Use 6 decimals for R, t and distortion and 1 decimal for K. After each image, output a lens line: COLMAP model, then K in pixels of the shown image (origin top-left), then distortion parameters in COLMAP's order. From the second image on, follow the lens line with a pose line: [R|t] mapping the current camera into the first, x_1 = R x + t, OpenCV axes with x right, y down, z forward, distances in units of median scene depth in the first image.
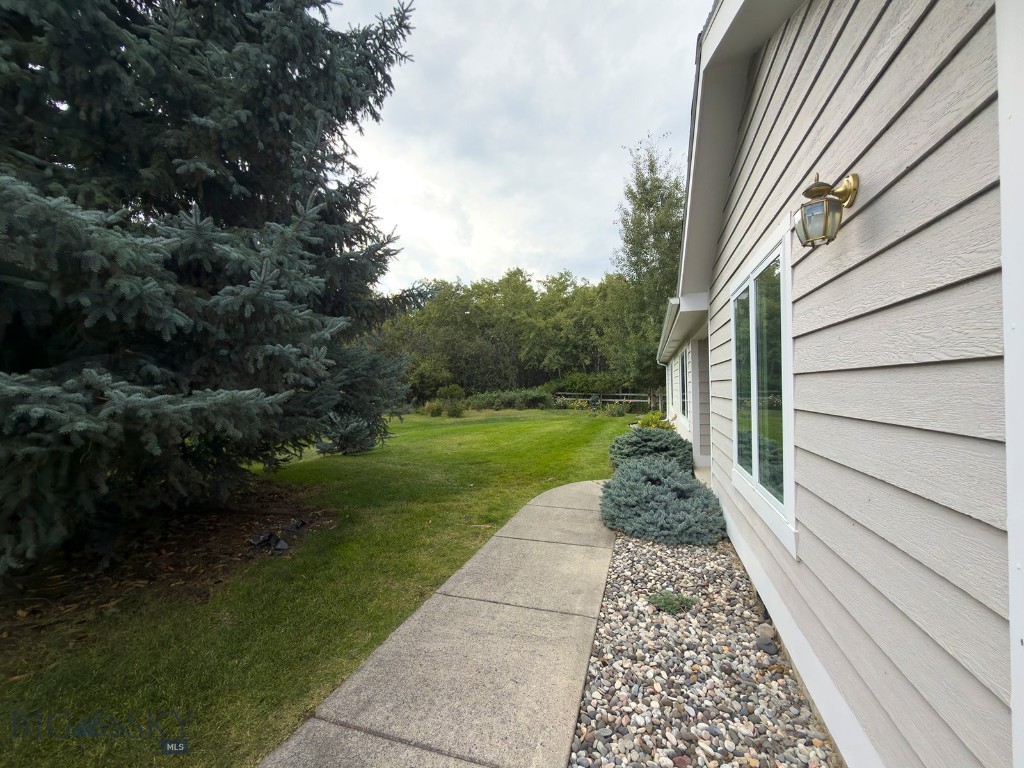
lens RADIAL K [[412.2, 0, 513.3], [0, 412.2, 386.2], [0, 0, 1]] dist [-0.002071, -0.000094]
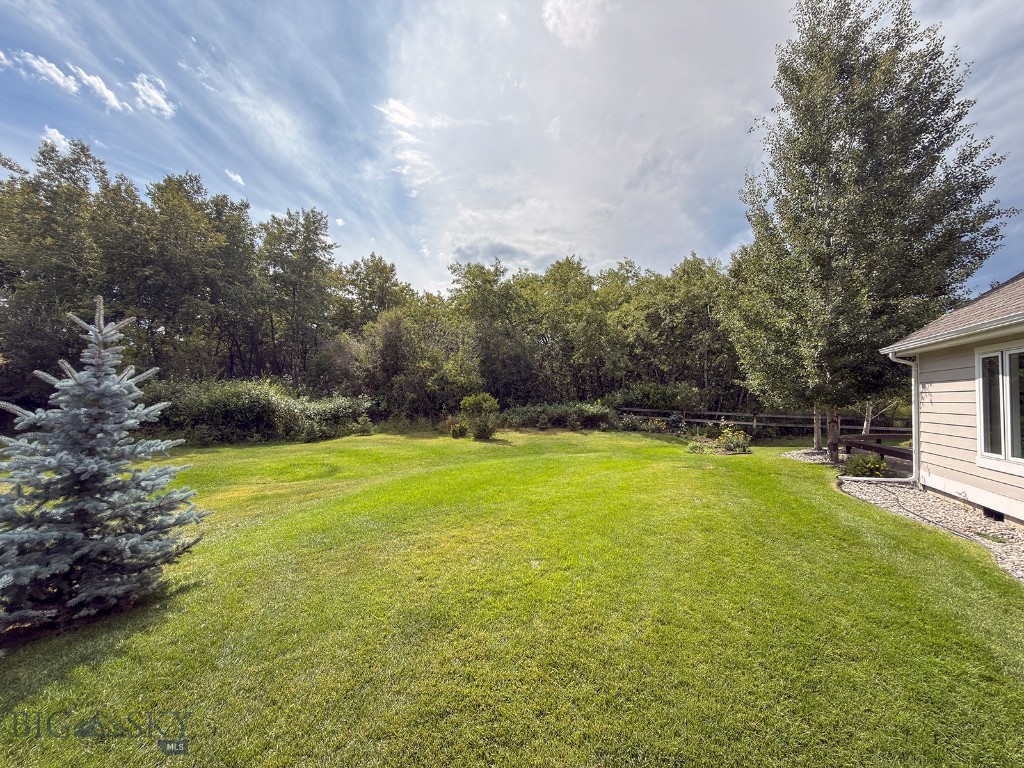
lens RADIAL K [[412.2, 0, 512.4], [0, 412.2, 382.6], [0, 0, 1]] dist [-0.002071, -0.000094]
pose [[0.994369, 0.026434, -0.102619, -0.018391], [-0.029304, 0.999218, -0.026561, -0.005120], [0.101836, 0.029419, 0.994366, 0.248258]]
